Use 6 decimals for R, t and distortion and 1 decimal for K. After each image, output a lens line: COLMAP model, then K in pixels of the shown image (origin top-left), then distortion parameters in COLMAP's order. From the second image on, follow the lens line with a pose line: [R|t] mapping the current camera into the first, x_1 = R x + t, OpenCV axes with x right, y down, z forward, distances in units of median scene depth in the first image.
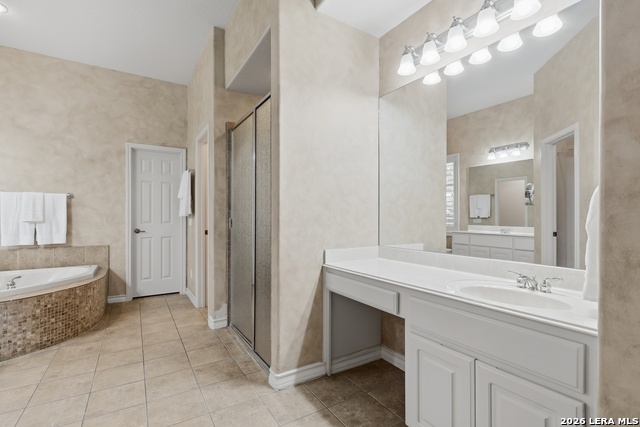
lens RADIAL K [[300.7, 0, 318.3], [0, 300.7, 216.2], [0, 0, 1]] dist [-0.002065, 0.000846]
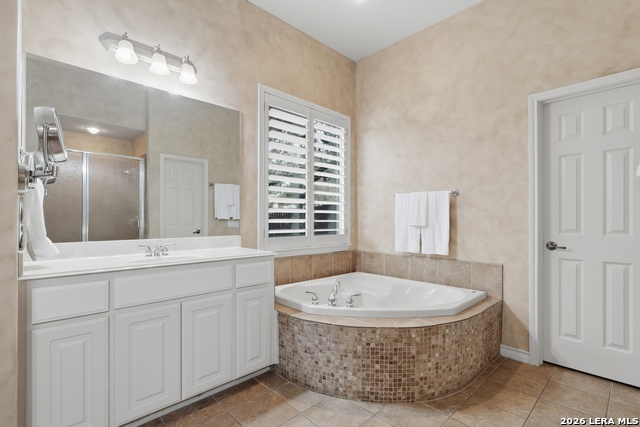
lens RADIAL K [[300.7, 0, 320.2], [0, 300.7, 218.6], [0, 0, 1]] dist [-0.002065, 0.000846]
pose [[0.205399, -0.003667, -0.978671, -0.156825], [-0.000827, 0.999992, -0.003921, 0.000487], [0.978678, 0.001615, 0.205394, 0.517916]]
